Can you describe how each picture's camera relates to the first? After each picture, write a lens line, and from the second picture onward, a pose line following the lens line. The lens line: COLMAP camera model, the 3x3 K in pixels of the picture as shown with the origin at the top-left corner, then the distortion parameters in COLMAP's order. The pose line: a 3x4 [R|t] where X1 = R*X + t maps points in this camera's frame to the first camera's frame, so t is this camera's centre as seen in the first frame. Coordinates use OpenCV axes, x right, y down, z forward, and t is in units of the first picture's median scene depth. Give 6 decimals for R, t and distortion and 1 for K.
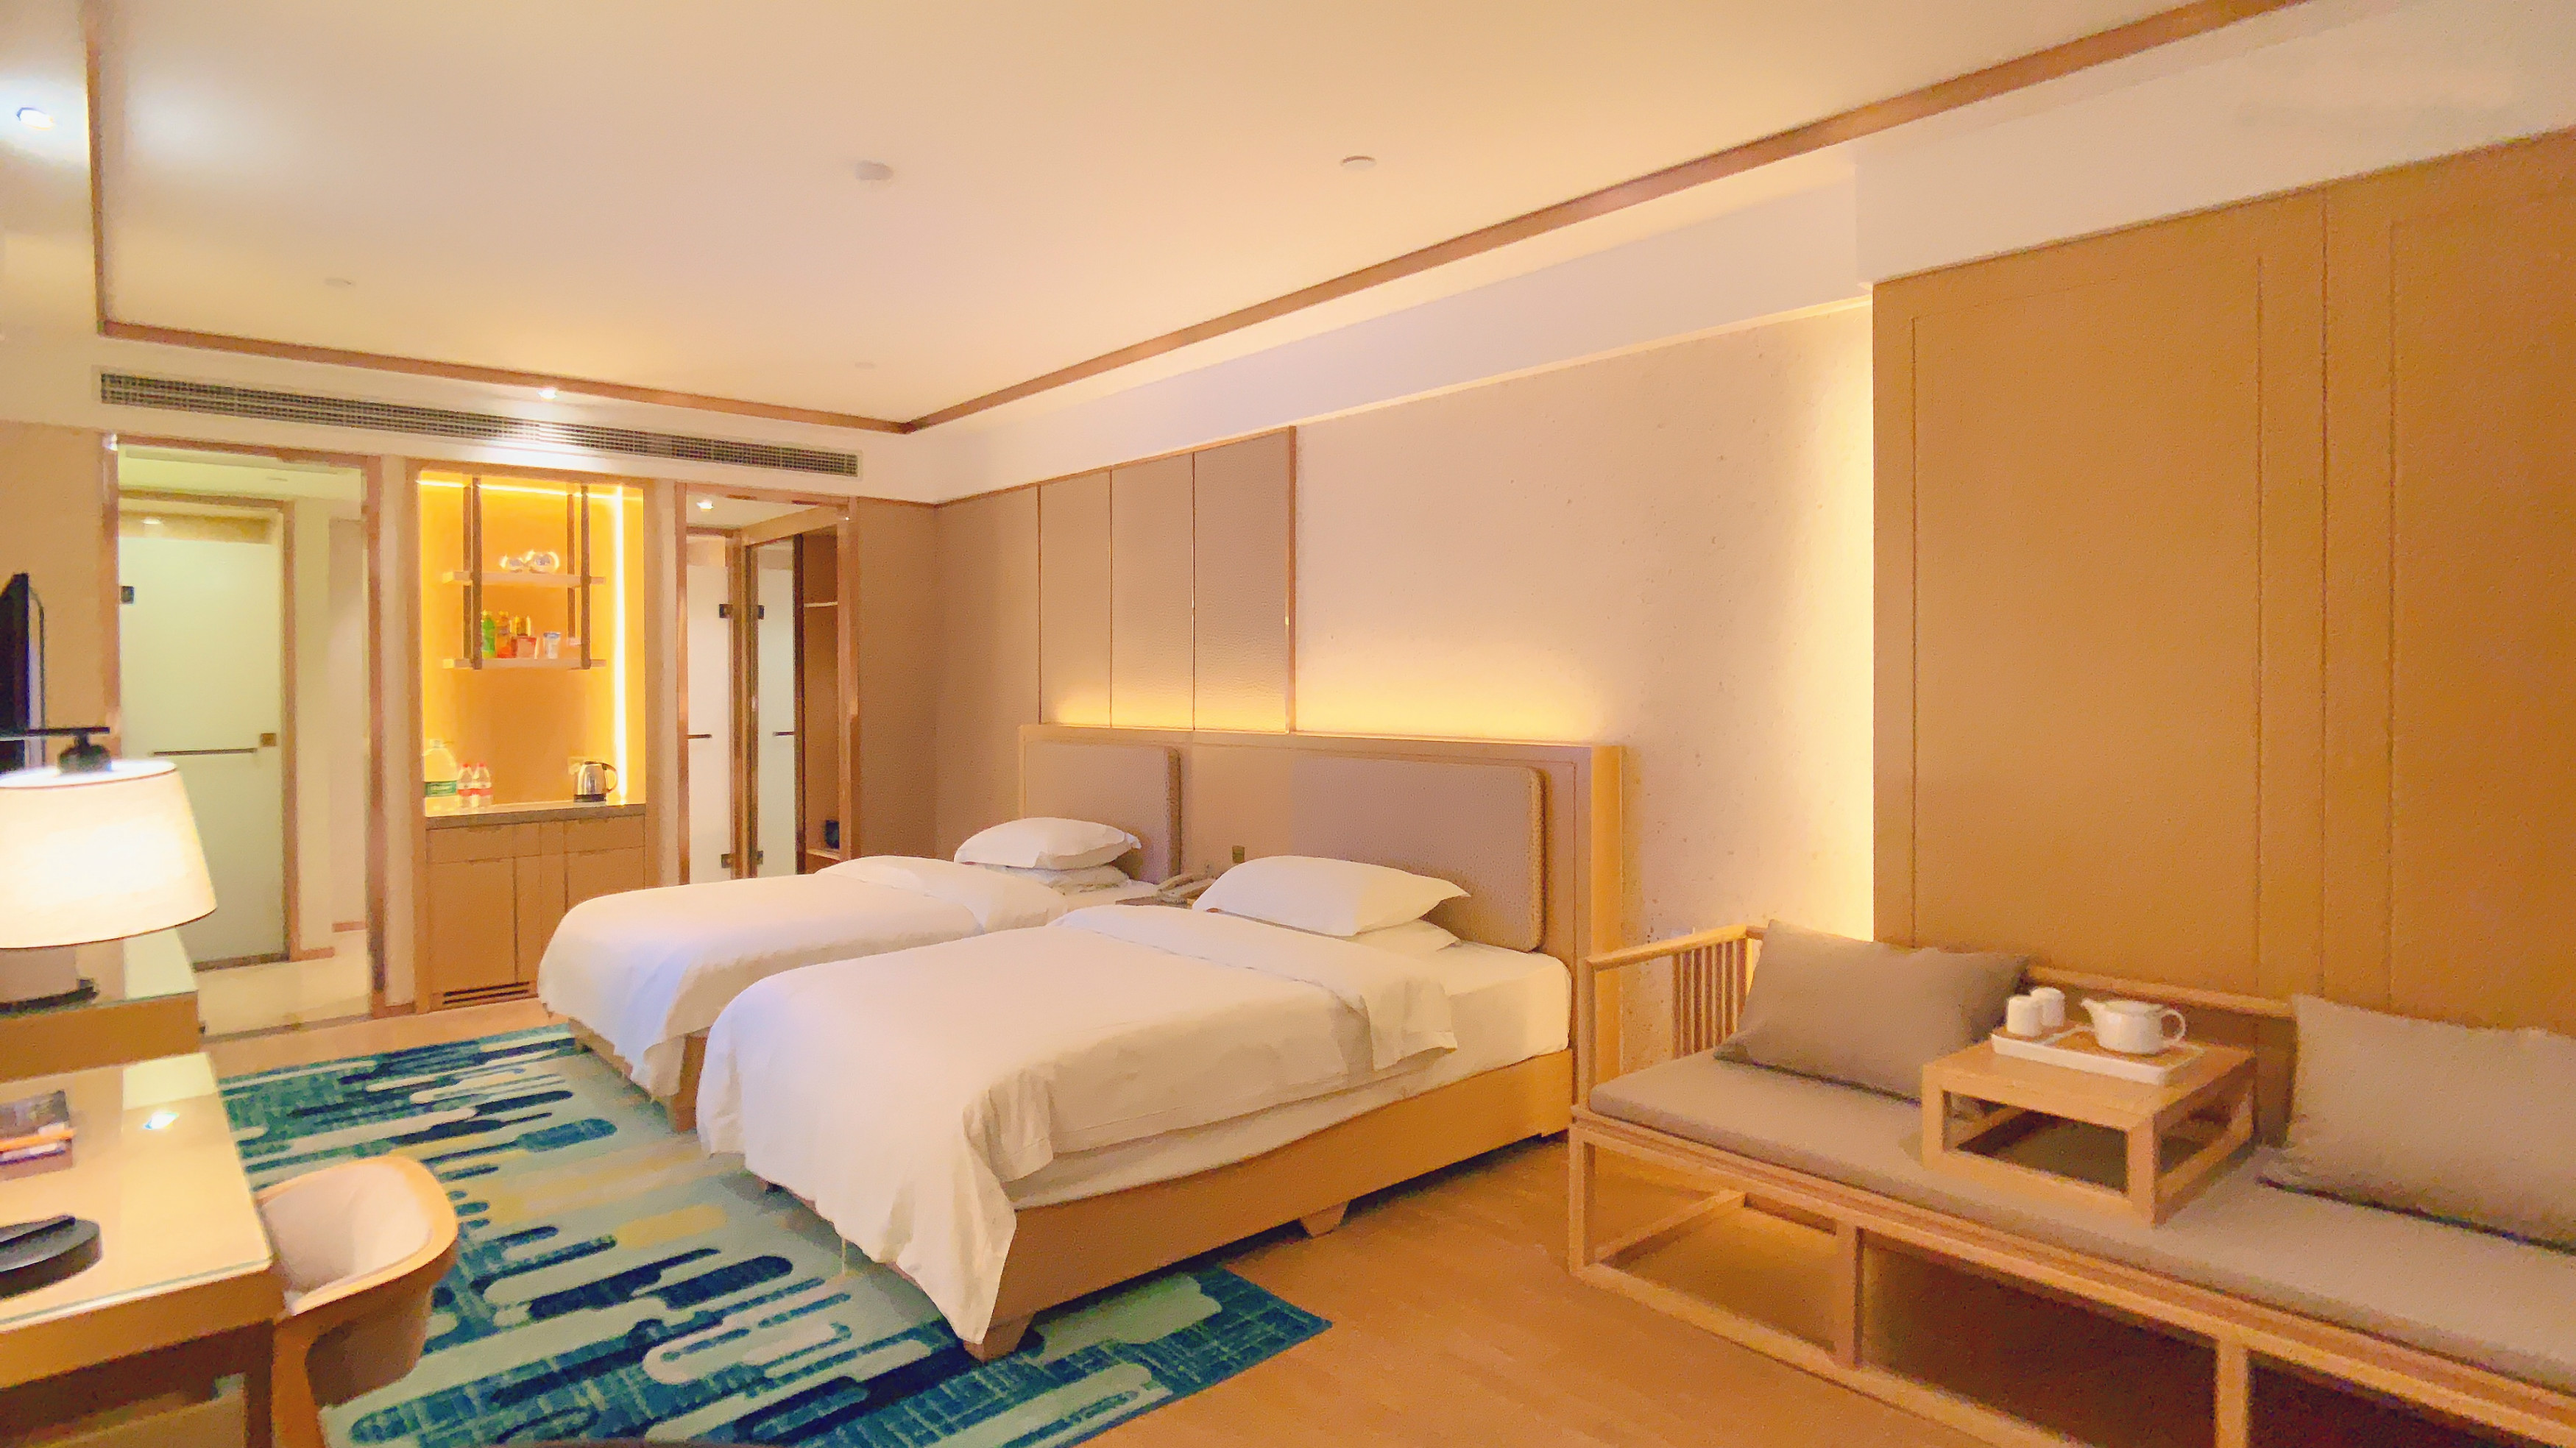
lens RADIAL K [[1324.7, 0, 1291.9], [0, 1324.7, 701.6], [0, 0, 1]] dist [0.004407, -0.029666]
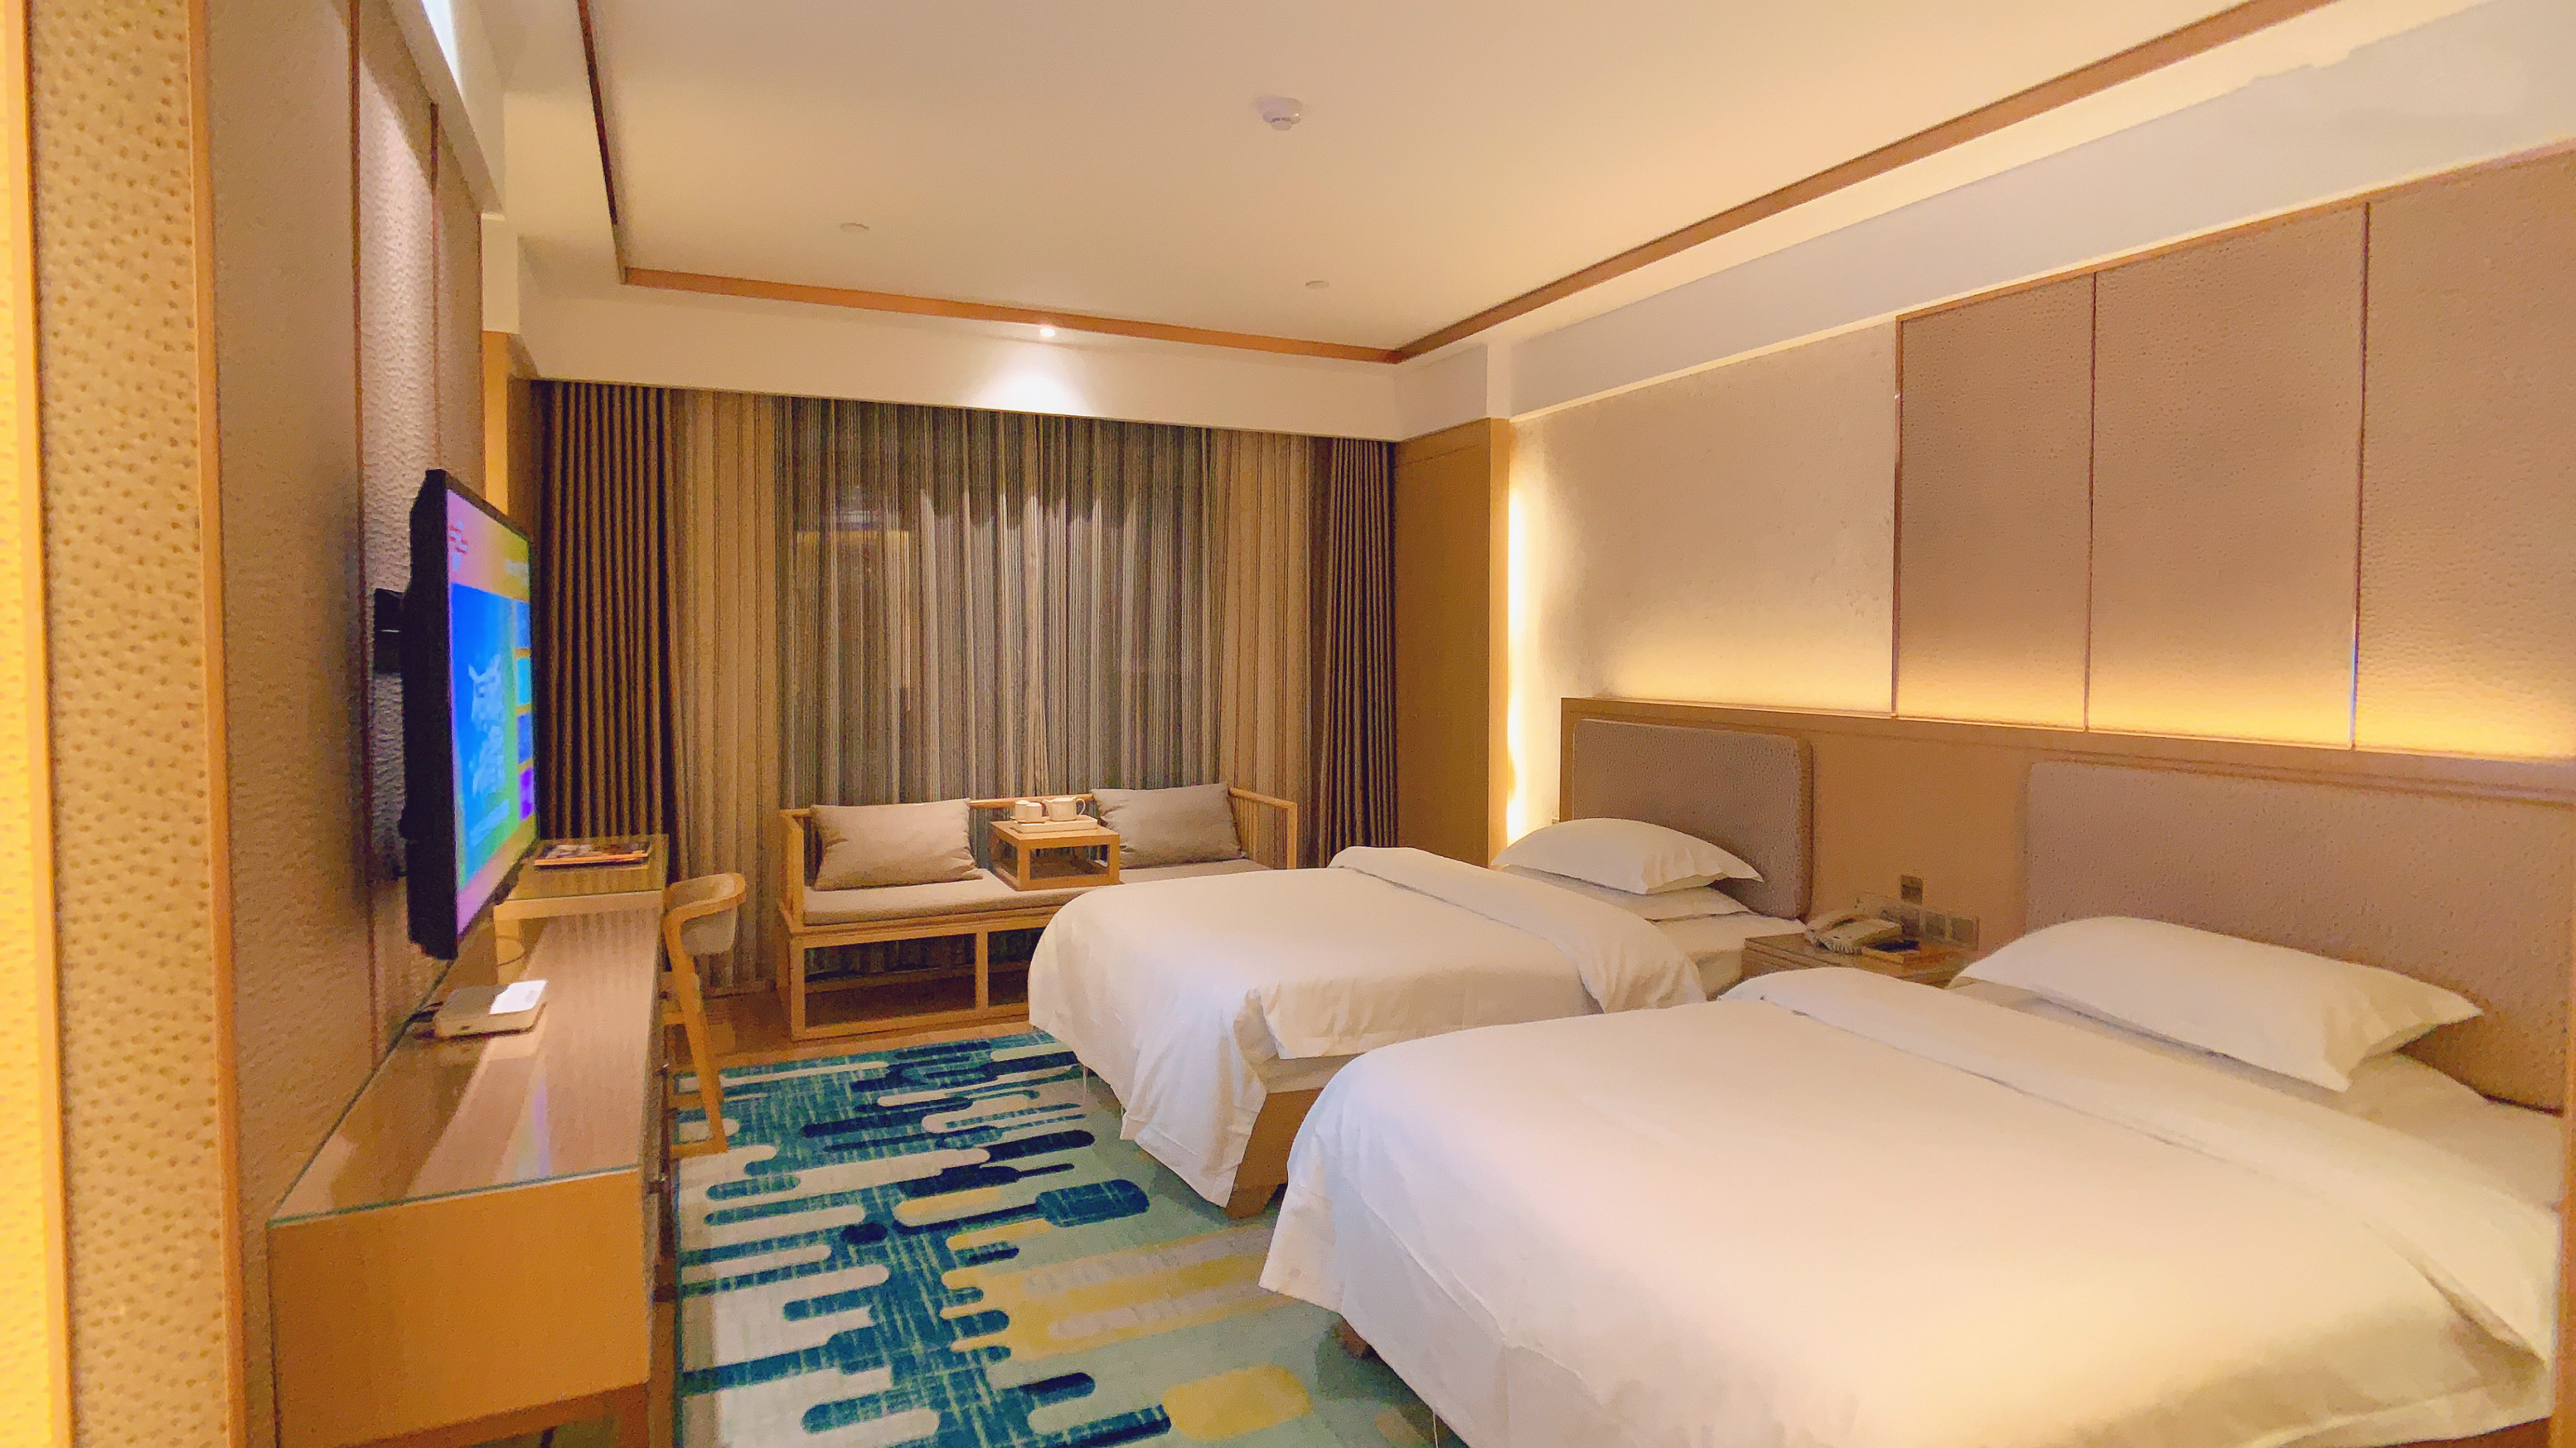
lens RADIAL K [[1324.7, 0, 1291.9], [0, 1324.7, 701.6], [0, 0, 1]] dist [0.004407, -0.029666]
pose [[0.949587, 0.019646, -0.312886, -0.174976], [-0.011721, 0.999562, 0.027191, -0.003658], [0.313283, -0.022153, 0.949401, 0.260655]]
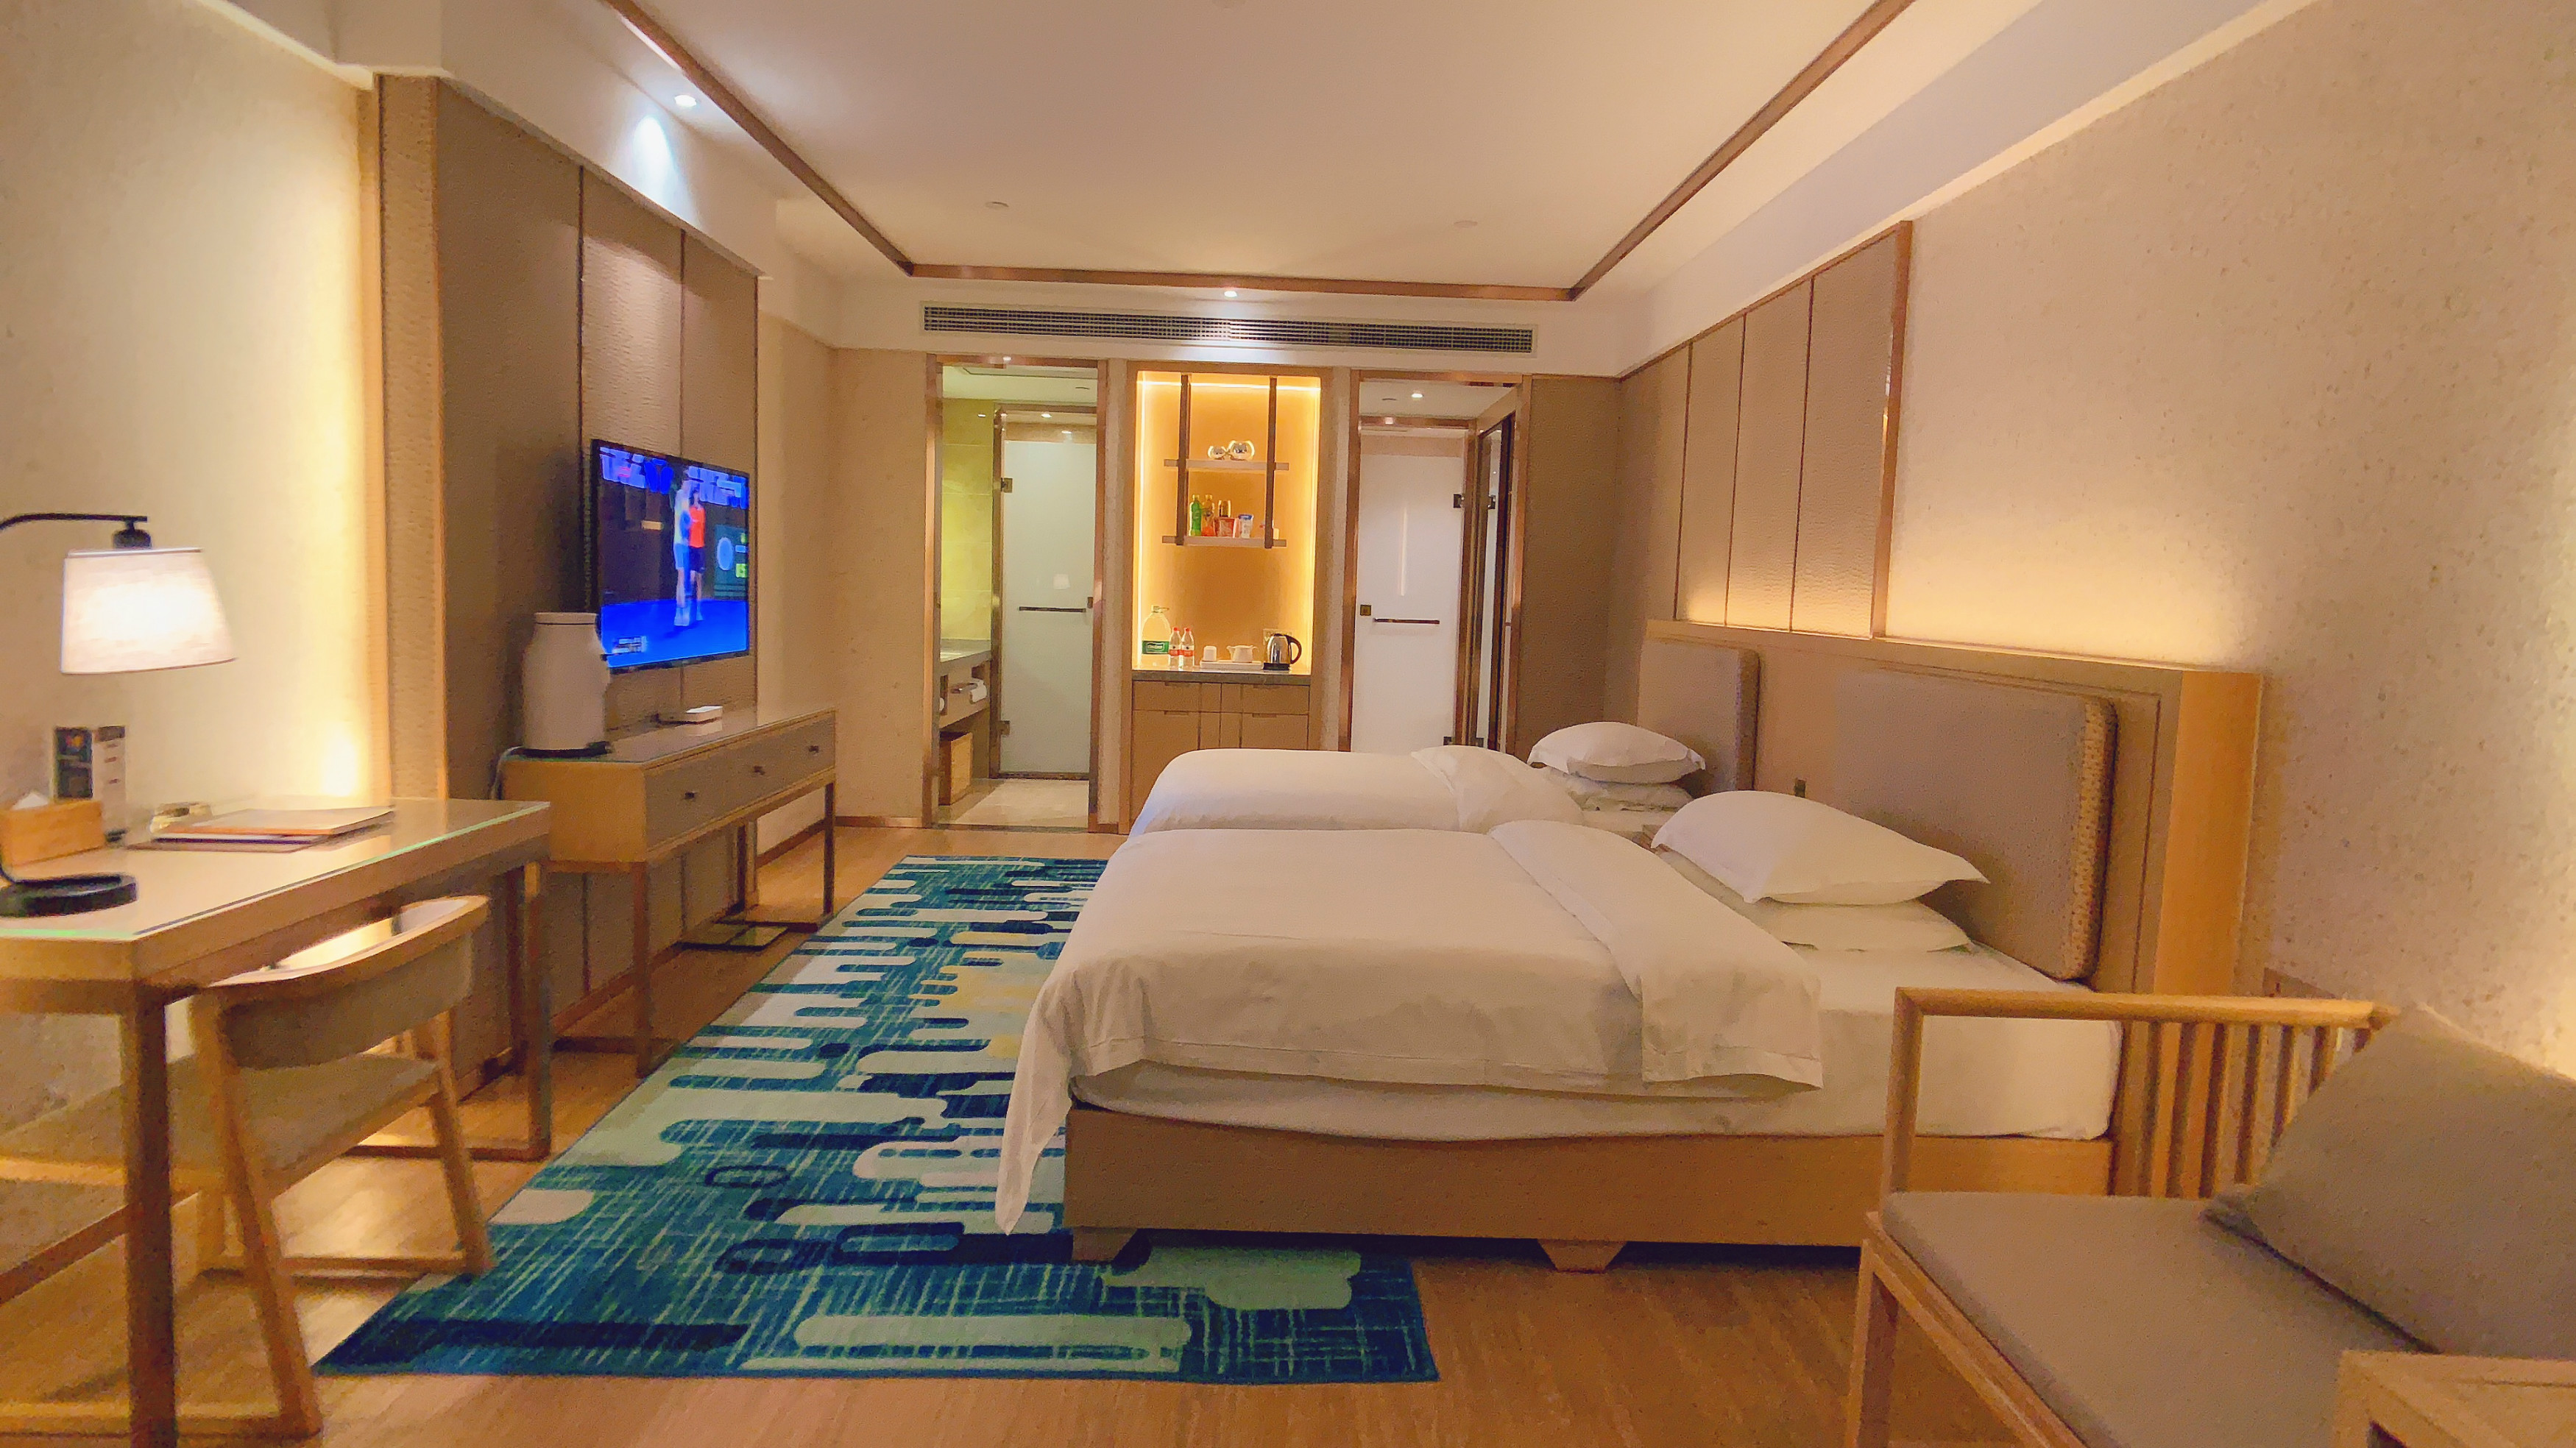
lens RADIAL K [[1324.7, 0, 1291.9], [0, 1324.7, 701.6], [0, 0, 1]] dist [0.004407, -0.029666]
pose [[0.763102, 0.087244, -0.640362, 0.278894], [-0.044872, 0.995608, 0.082170, 0.015300], [0.644718, -0.033970, 0.763665, 0.250347]]
